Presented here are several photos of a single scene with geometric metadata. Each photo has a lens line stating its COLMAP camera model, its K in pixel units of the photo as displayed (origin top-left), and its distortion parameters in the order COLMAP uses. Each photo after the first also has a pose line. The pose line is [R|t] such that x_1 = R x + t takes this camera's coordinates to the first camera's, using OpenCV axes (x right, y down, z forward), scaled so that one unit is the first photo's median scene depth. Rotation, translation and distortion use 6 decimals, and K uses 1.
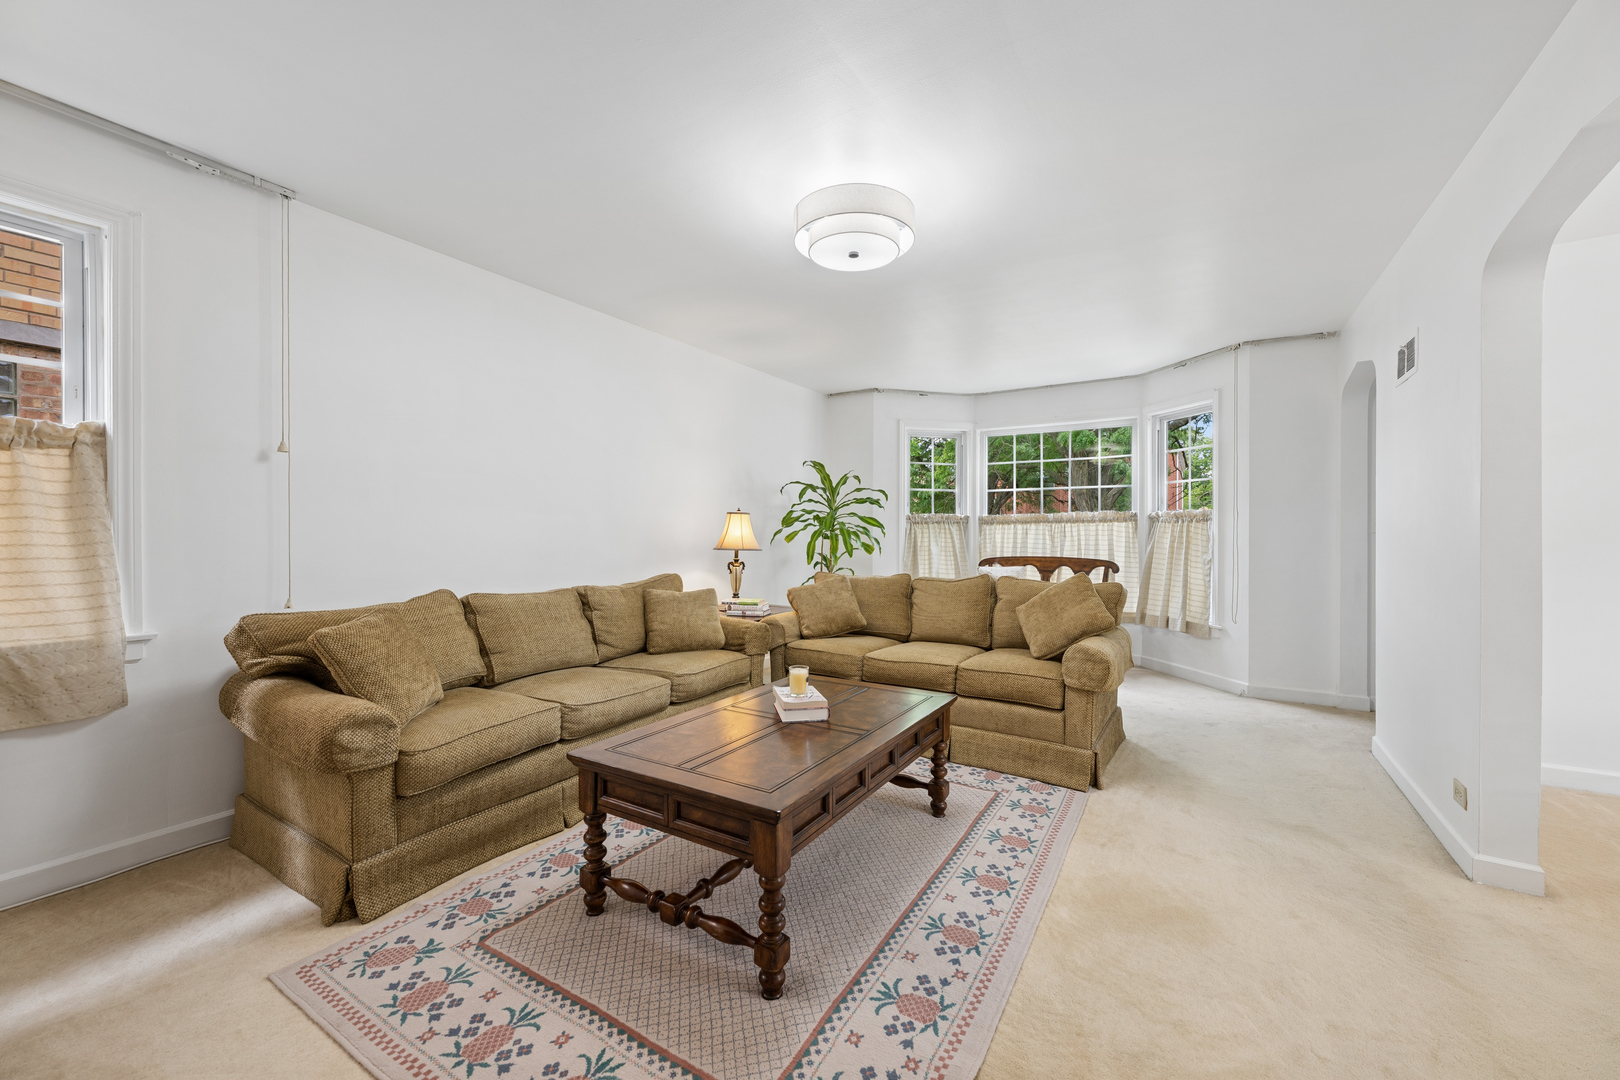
lens RADIAL K [[643.9, 0, 809.2], [0, 643.9, 537.3], [0, 0, 1]] dist [-0.001195, -0.000078]
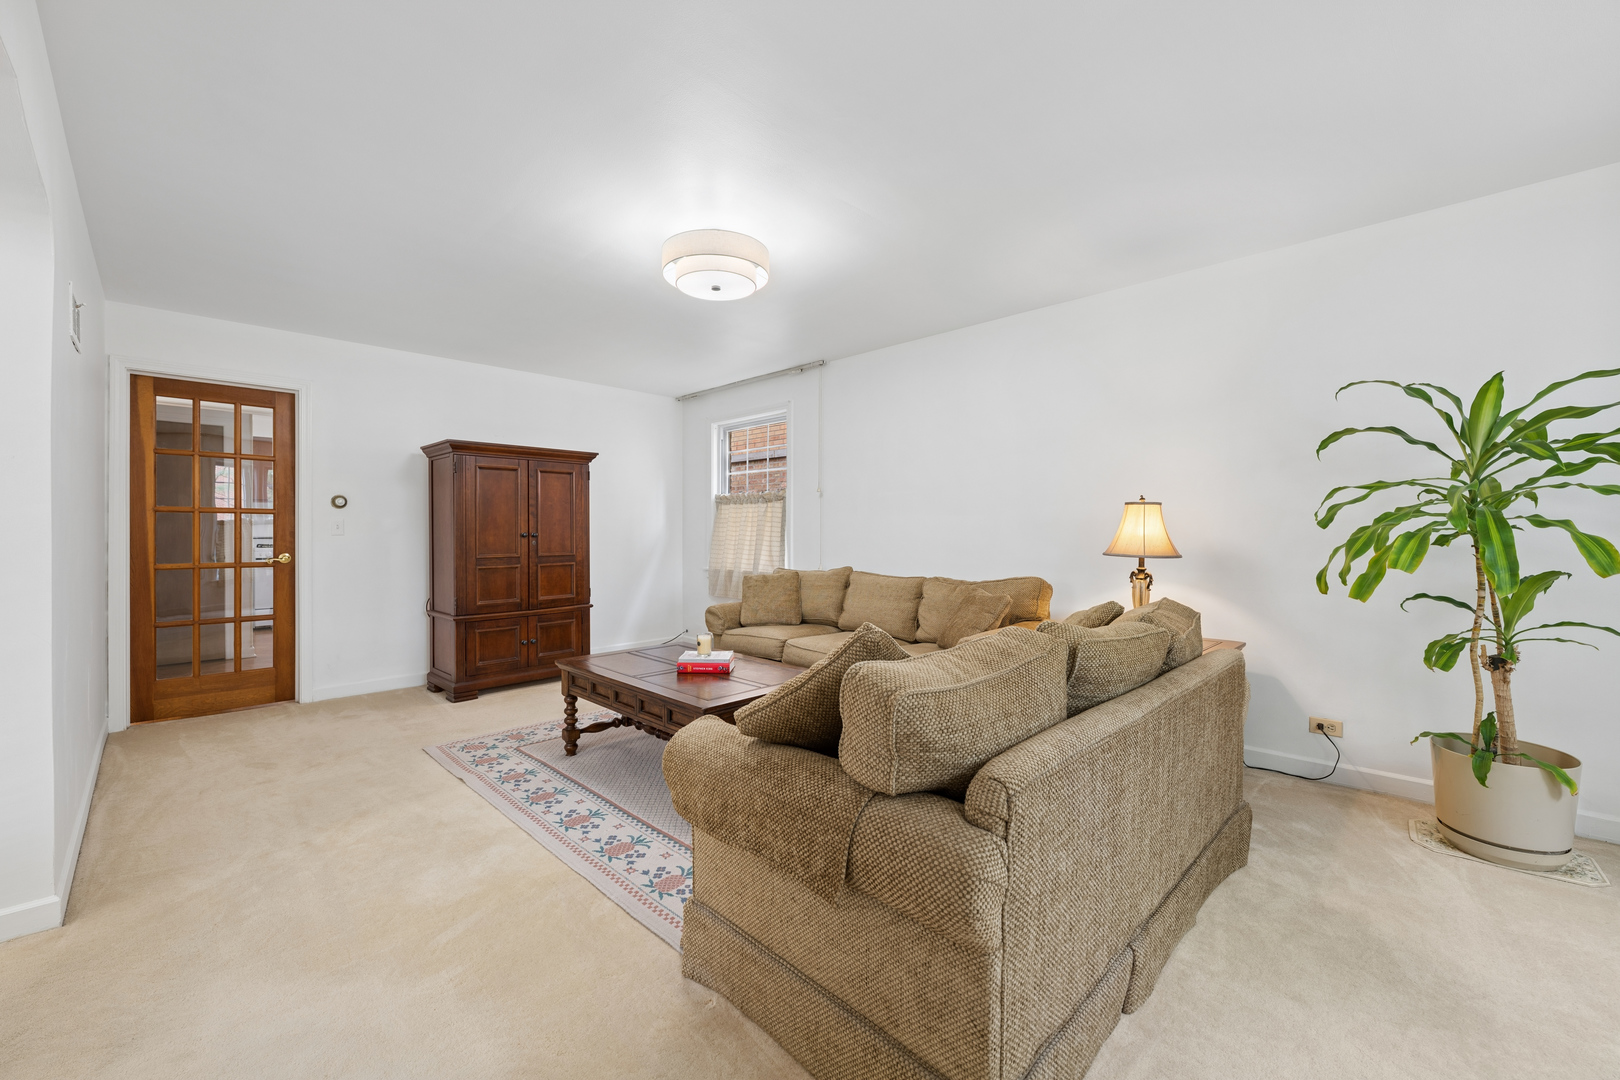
lens RADIAL K [[643.9, 0, 812.1], [0, 643.9, 537.6], [0, 0, 1]] dist [-0.001195, -0.000078]
pose [[-0.229699, 0.007421, -0.973233, 1.500291], [-0.006416, 0.999938, 0.009139, -0.010876], [0.973241, 0.008344, -0.229637, 1.882656]]
